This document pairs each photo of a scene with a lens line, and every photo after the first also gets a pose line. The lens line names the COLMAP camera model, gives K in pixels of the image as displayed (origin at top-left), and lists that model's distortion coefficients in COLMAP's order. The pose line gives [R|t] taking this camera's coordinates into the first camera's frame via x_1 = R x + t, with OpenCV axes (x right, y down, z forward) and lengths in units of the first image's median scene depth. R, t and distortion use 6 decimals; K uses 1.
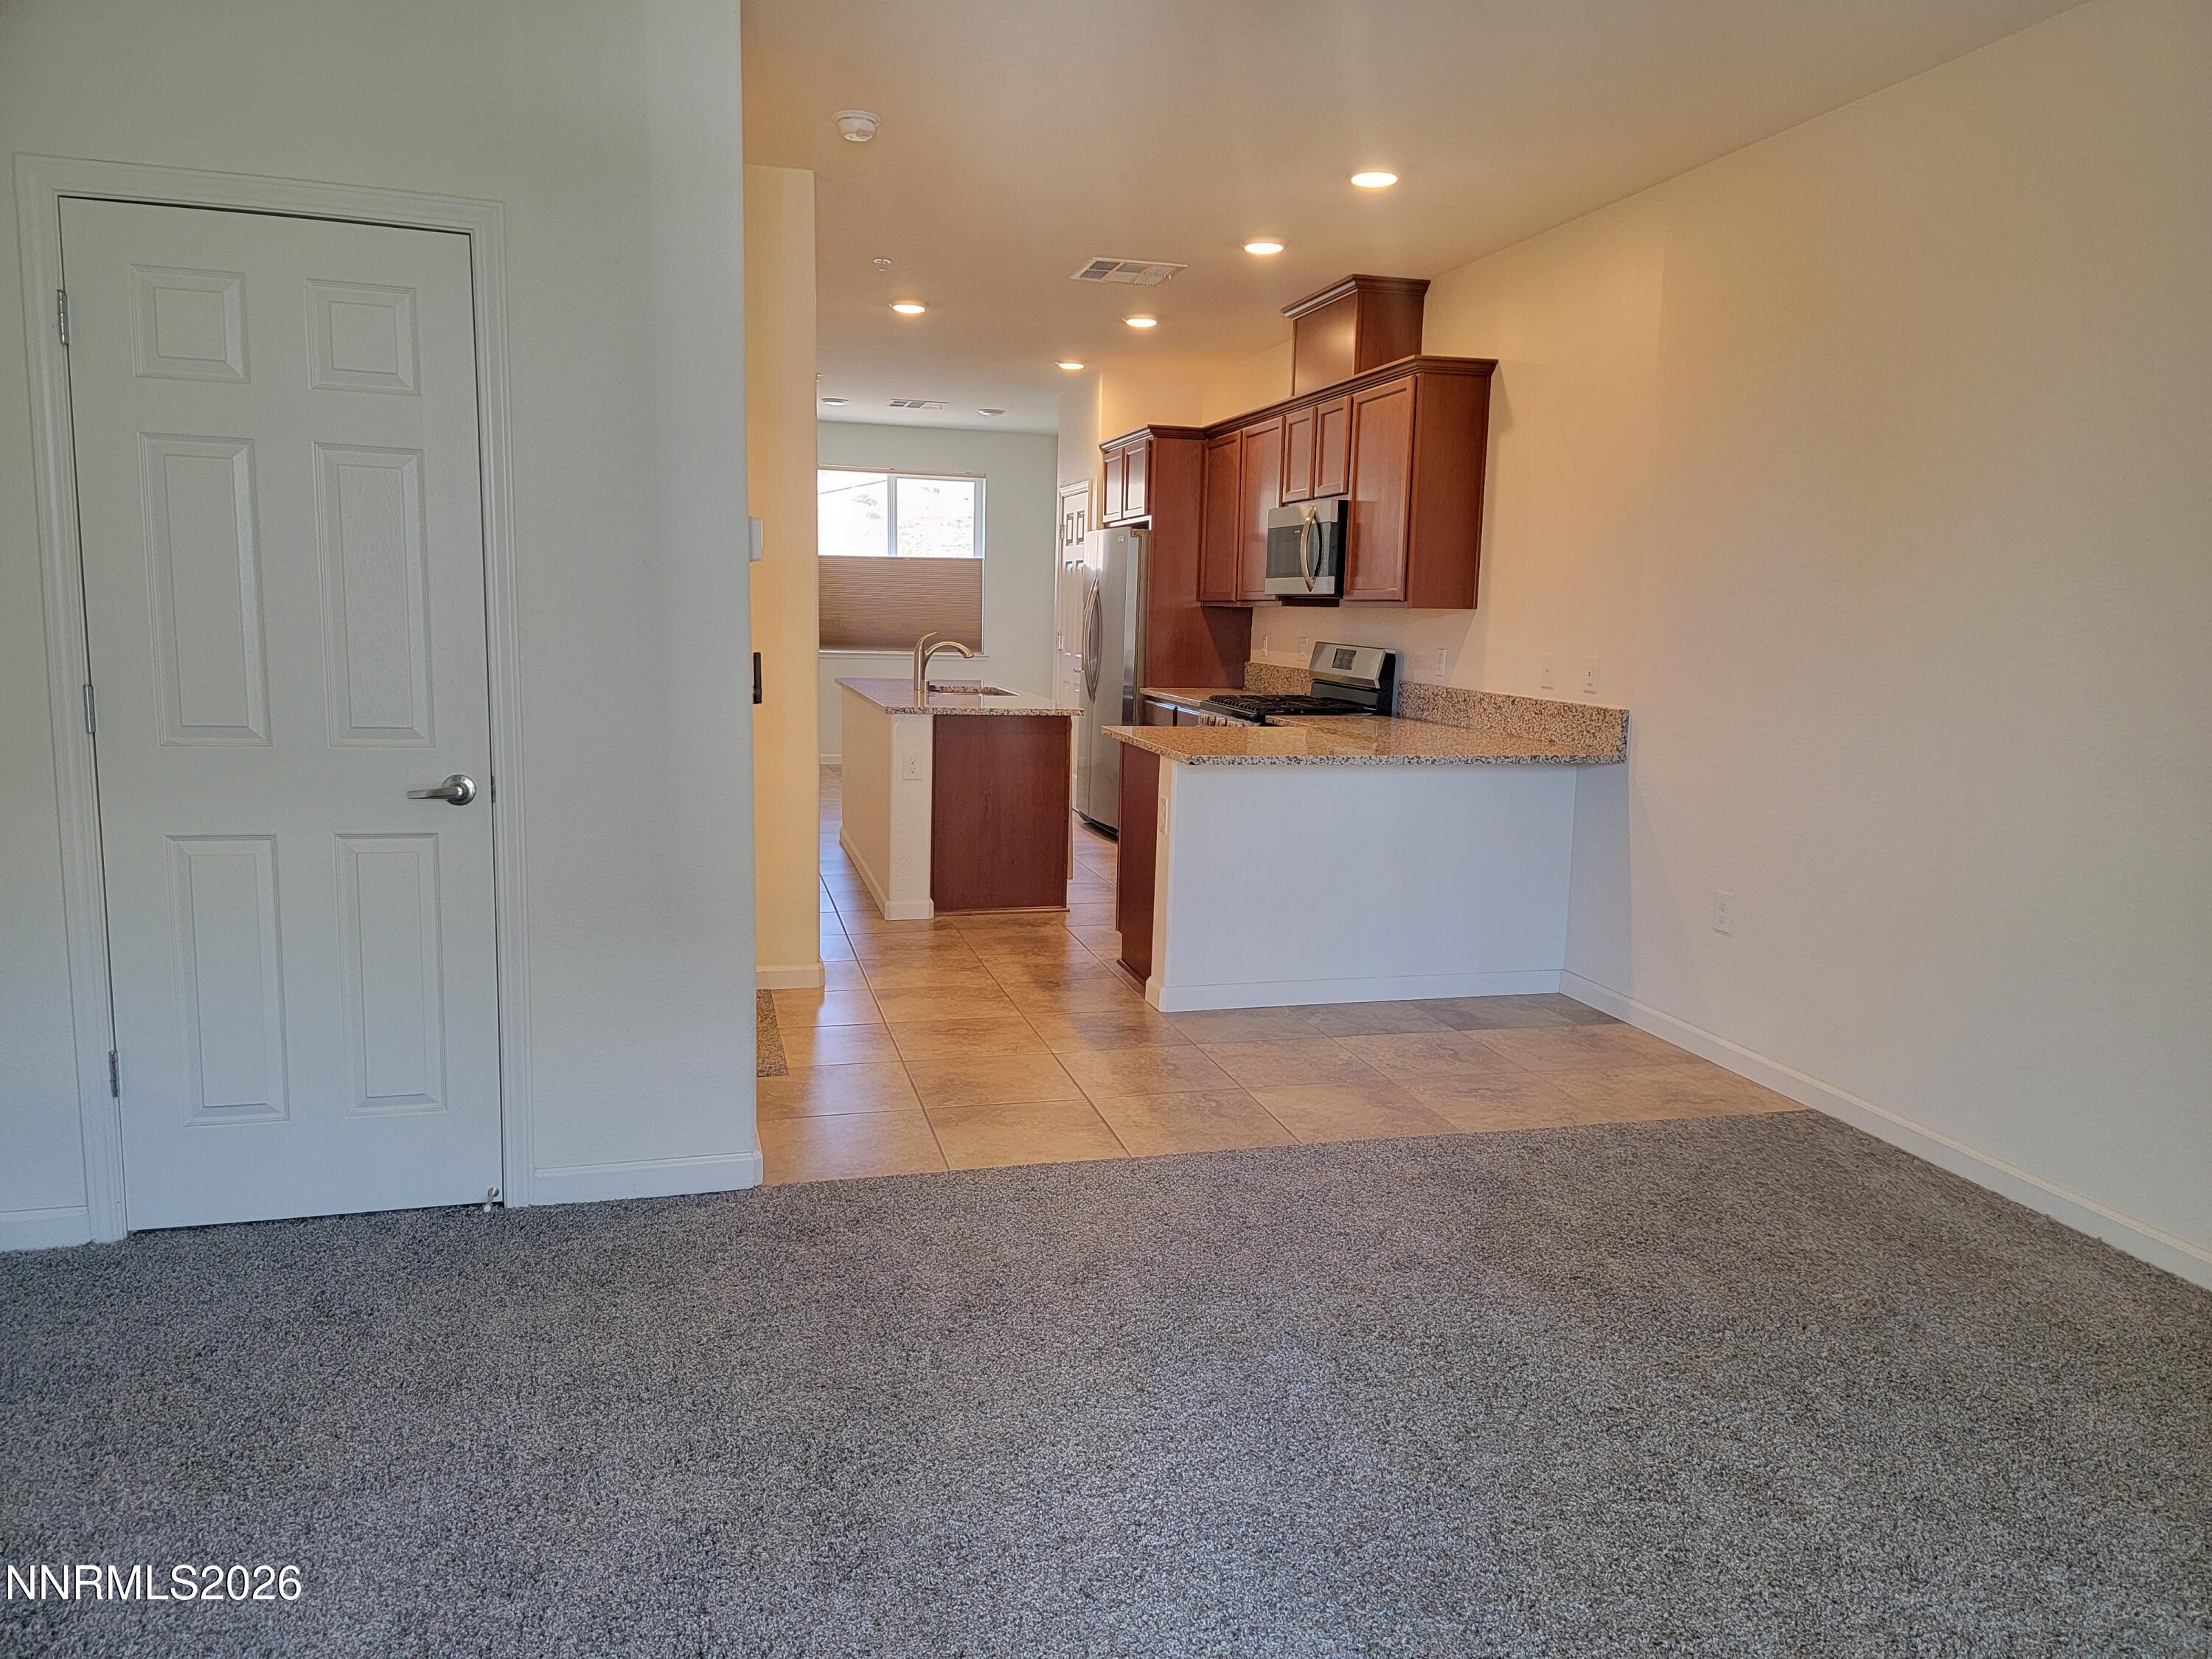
lens RADIAL K [[1570.7, 0, 1126.1], [0, 1570.7, 861.0], [0, 0, 1]] dist [0.067286, -0.001518]
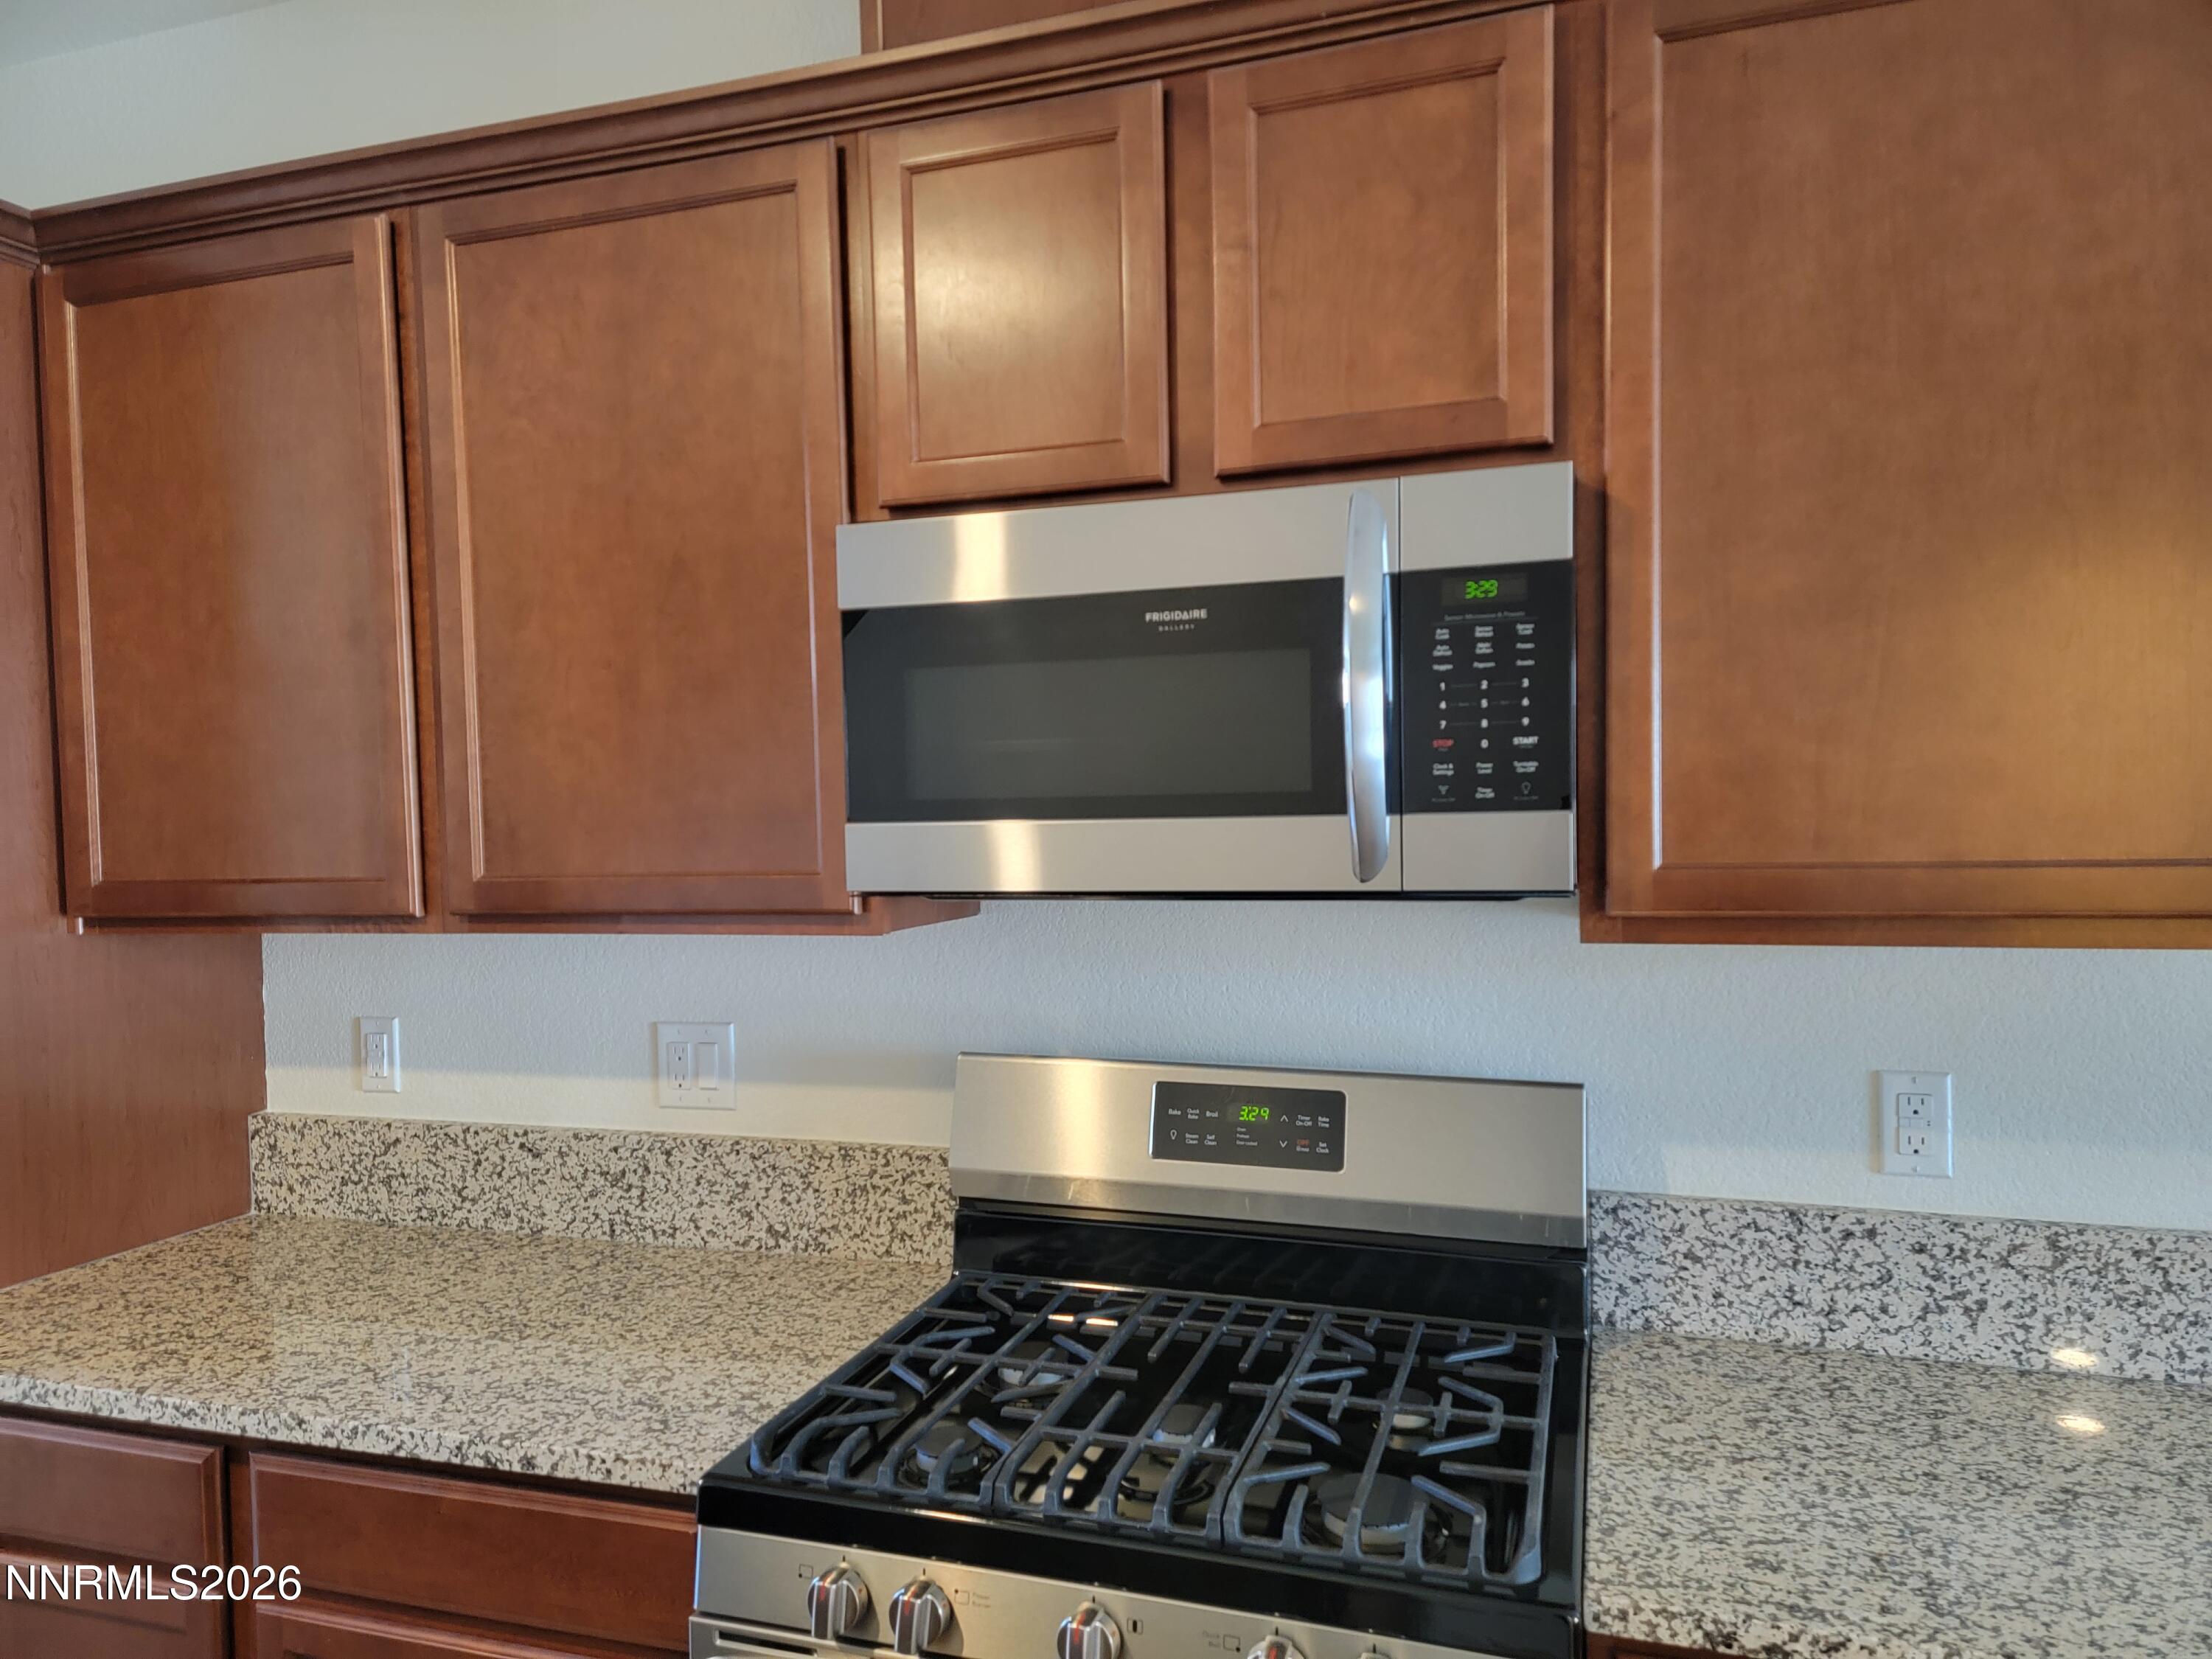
lens RADIAL K [[1540.2, 0, 1108.9], [0, 1540.2, 851.6], [0, 0, 1]] dist [0.090473, -0.075080]
pose [[0.558599, -0.063148, 0.827030, -0.080867], [0.165210, 0.985589, -0.036333, -0.174458], [-0.812817, 0.156929, 0.560982, 0.914205]]
